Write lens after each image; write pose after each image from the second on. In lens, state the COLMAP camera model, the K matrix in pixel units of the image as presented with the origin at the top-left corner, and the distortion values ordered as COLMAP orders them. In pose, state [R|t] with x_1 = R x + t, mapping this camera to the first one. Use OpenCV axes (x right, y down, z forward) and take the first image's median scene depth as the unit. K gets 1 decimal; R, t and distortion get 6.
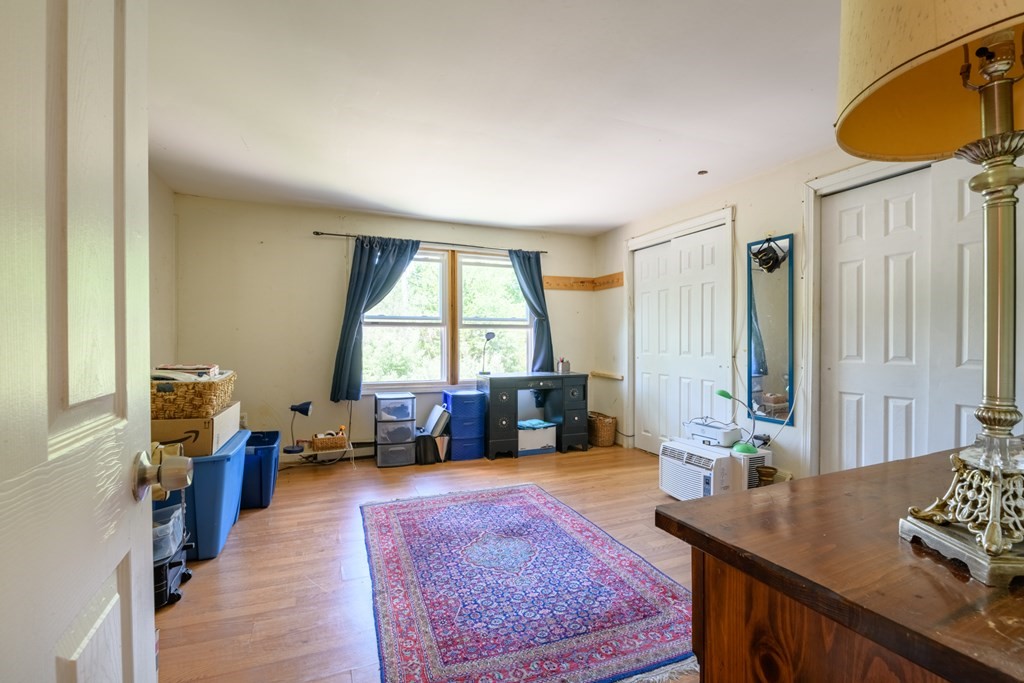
lens RADIAL K [[449.2, 0, 512.0], [0, 449.2, 341.5], [0, 0, 1]] dist [-0.002394, -0.000476]
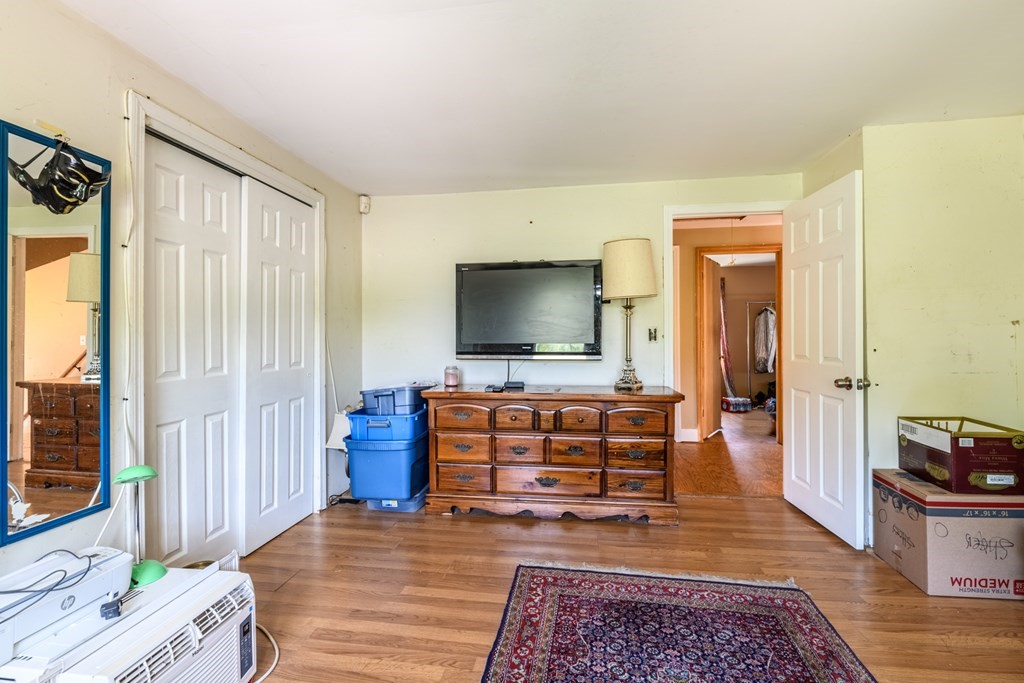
lens RADIAL K [[449.2, 0, 512.0], [0, 449.2, 341.5], [0, 0, 1]] dist [-0.002394, -0.000476]
pose [[-0.853337, -0.001660, 0.521357, -0.118581], [0.002196, 0.999975, 0.006777, -0.026145], [-0.521355, 0.006928, -0.853312, 1.634561]]
